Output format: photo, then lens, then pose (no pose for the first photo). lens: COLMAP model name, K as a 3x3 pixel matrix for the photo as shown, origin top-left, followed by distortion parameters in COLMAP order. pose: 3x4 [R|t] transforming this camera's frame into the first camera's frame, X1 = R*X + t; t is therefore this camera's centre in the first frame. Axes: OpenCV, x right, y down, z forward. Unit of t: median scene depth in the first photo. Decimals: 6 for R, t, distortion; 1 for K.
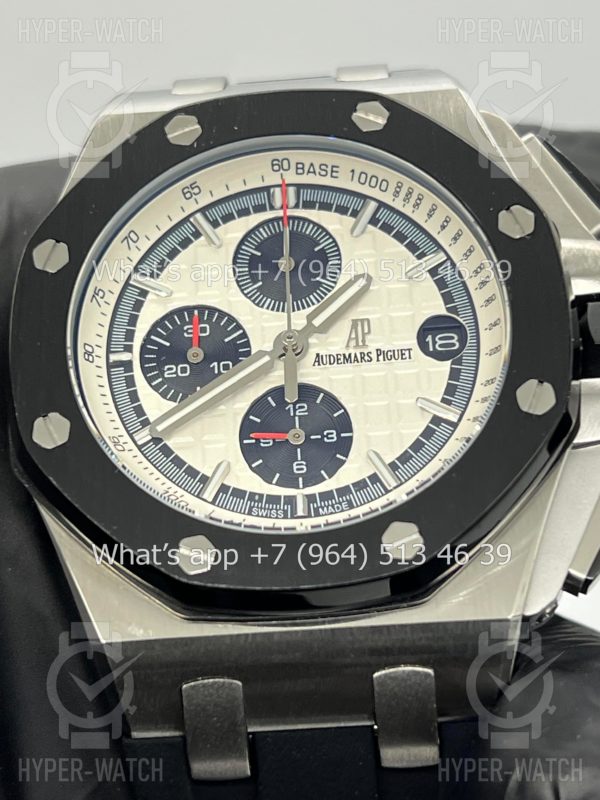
lens RADIAL K [[1849.4, 0, 292.8], [0, 1849.4, 403.4], [0, 0, 1]] dist [0.172673, 0.000000]
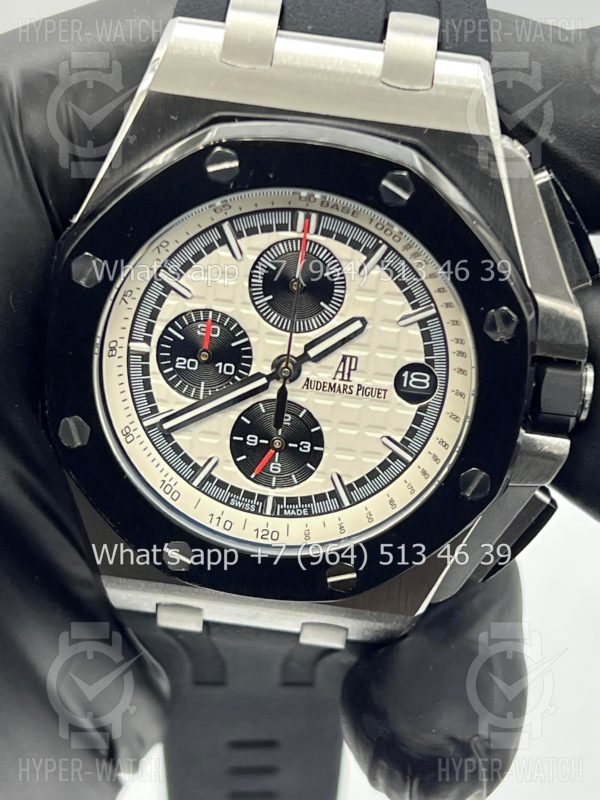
lens RADIAL K [[1849.4, 0, 304.9], [0, 1849.4, 406.0], [0, 0, 1]] dist [0.172673, 0.000000]
pose [[0.984770, 0.156553, 0.075630, -0.073210], [-0.166563, 0.724746, 0.668581, -0.787500], [0.049855, -0.670995, 0.739783, 0.125993]]
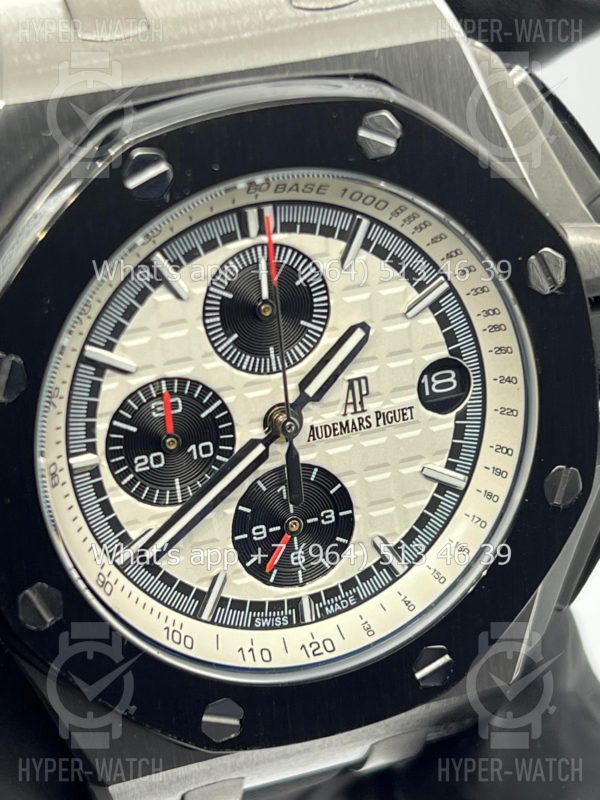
lens RADIAL K [[1849.4, 0, 293.3], [0, 1849.4, 391.6], [0, 0, 1]] dist [0.172673, 0.000000]
pose [[0.924527, -0.159028, 0.346351, -0.286029], [-0.092483, 0.788005, 0.608683, -0.555102], [-0.369724, -0.594776, 0.713825, 0.400276]]
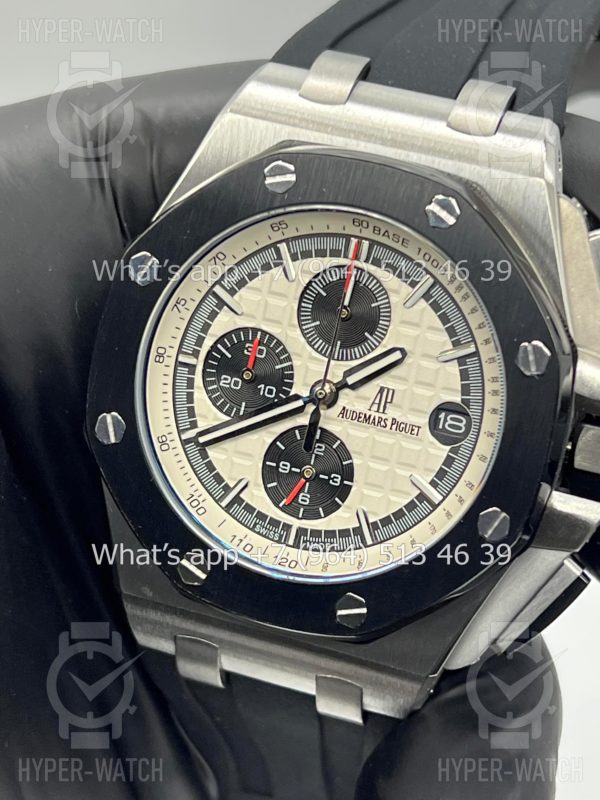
lens RADIAL K [[1849.4, 0, 302.2], [0, 1849.4, 395.7], [0, 0, 1]] dist [0.172673, 0.000000]
pose [[0.950786, 0.274618, -0.143498, 0.153480], [-0.173827, 0.856123, 0.486660, -0.595282], [0.256498, -0.437765, 0.861725, -0.014210]]
